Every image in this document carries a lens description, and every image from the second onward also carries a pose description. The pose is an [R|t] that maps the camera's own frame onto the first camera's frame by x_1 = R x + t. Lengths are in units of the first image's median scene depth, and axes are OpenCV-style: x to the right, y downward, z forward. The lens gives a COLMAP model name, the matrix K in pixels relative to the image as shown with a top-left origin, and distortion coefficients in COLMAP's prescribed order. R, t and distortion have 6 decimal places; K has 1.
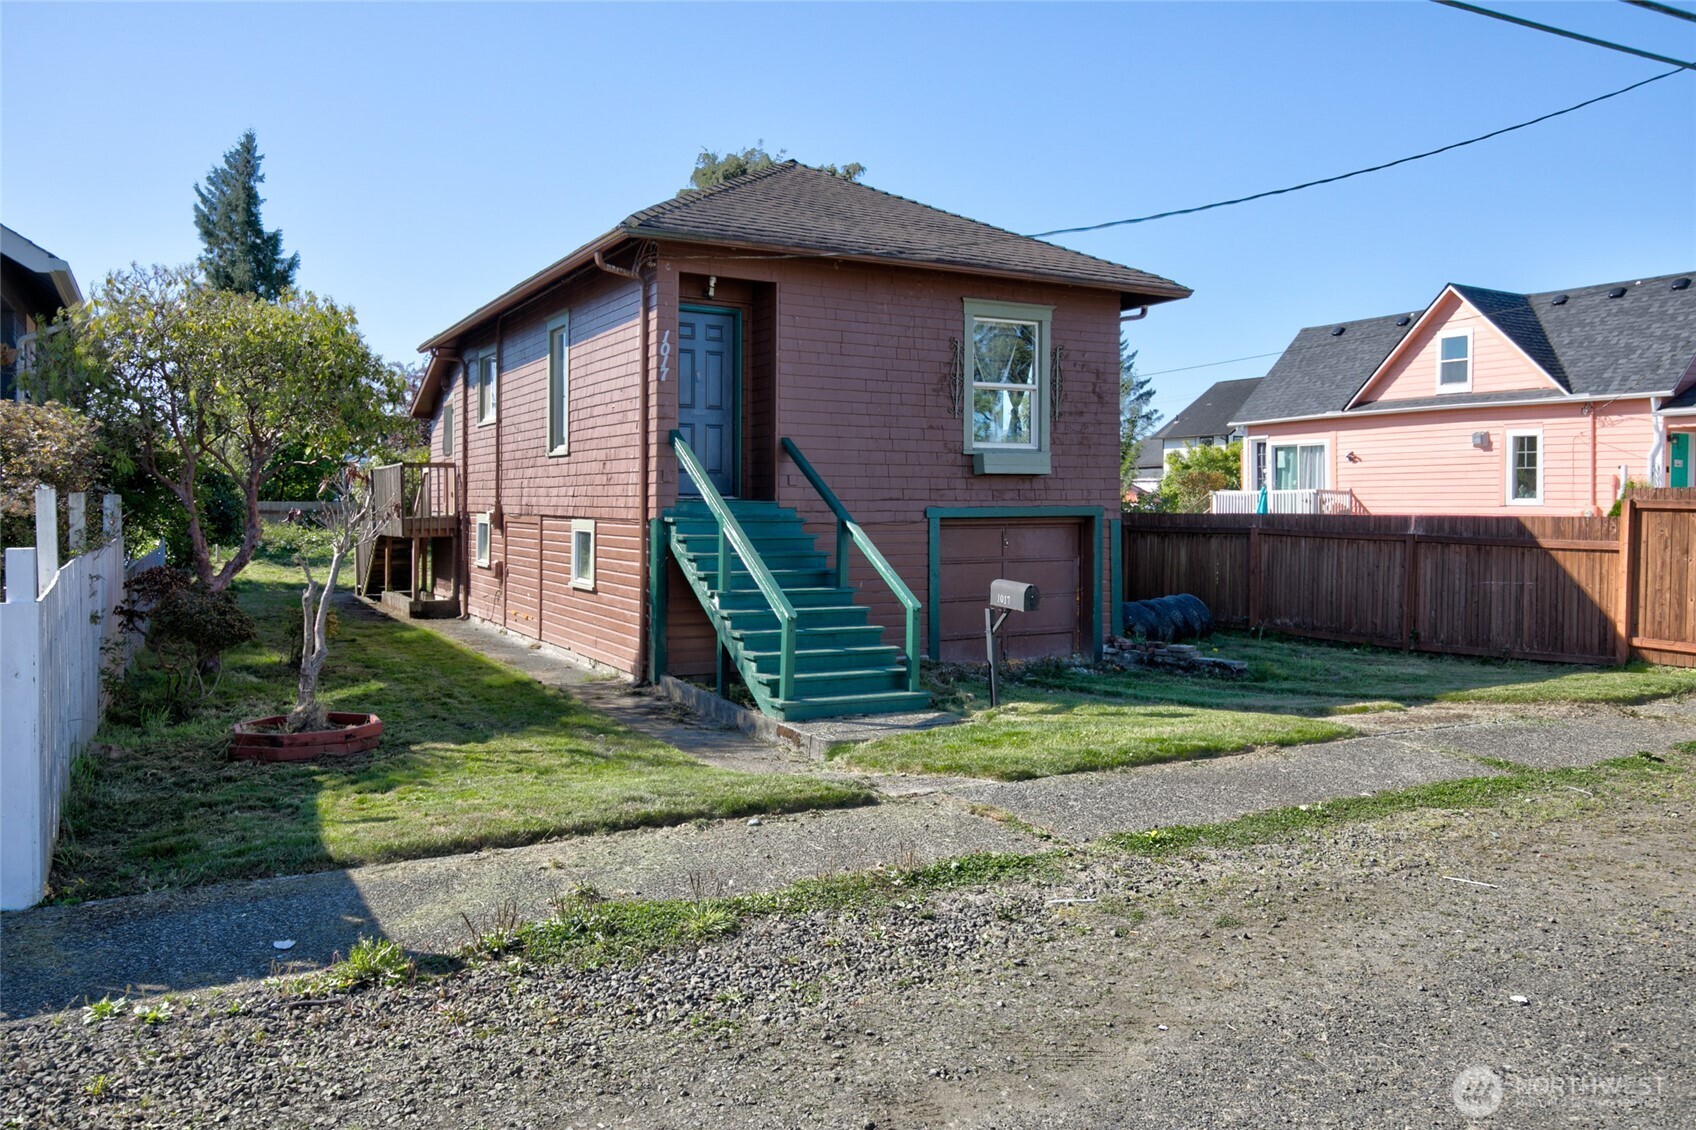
lens RADIAL K [[1215.2, 0, 841.5], [0, 1215.2, 546.7], [0, 0, 1]] dist [0.017678, -0.003338]
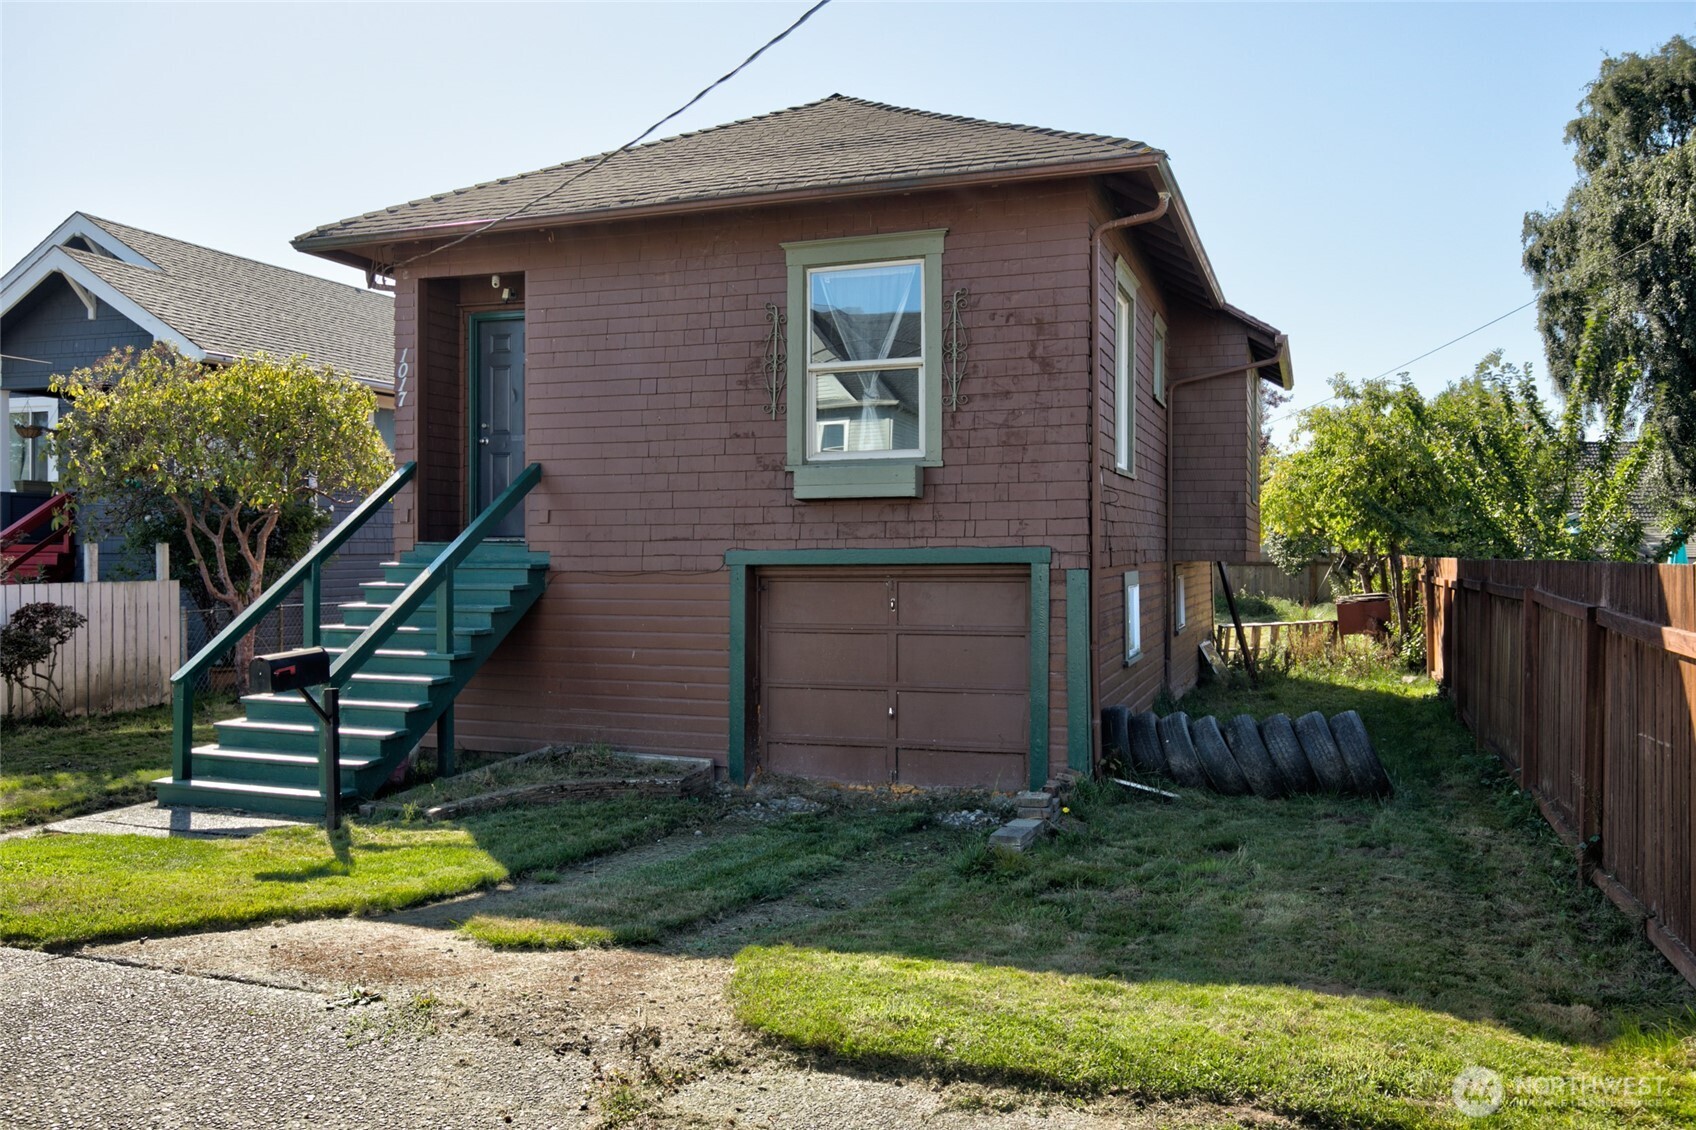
lens RADIAL K [[1365.2, 0, 847.9], [0, 1365.2, 569.6], [0, 0, 1]] dist [-0.006304, 0.000346]
pose [[0.655646, 0.005989, -0.755045, 0.681881], [-0.021553, 0.999710, -0.010787, -0.013395], [0.754761, 0.023346, 0.655584, 0.511461]]
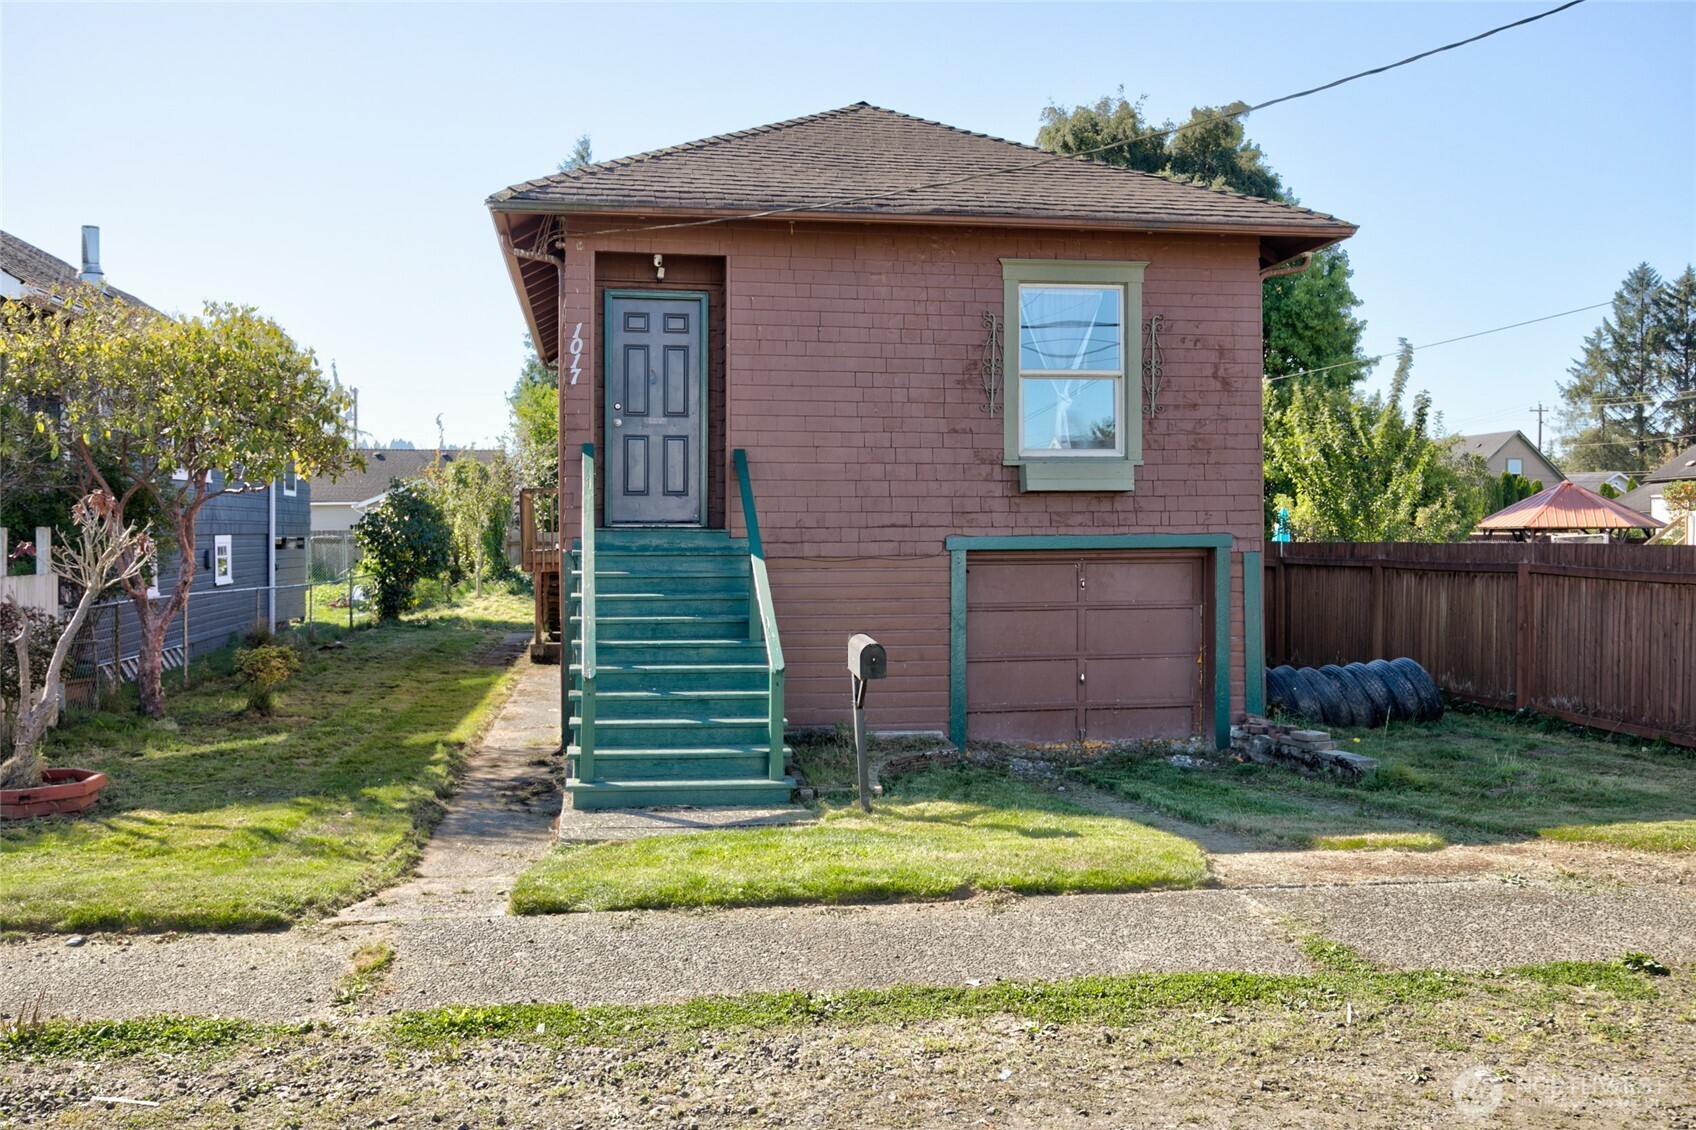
lens RADIAL K [[1436.3, 0, 848.3], [0, 1436.3, 562.4], [0, 0, 1]] dist [-0.014322, 0.021029]
pose [[0.940076, 0.002918, -0.340952, 0.304999], [-0.007438, 0.999901, -0.011949, -0.004573], [0.340883, 0.013769, 0.940005, 0.128380]]
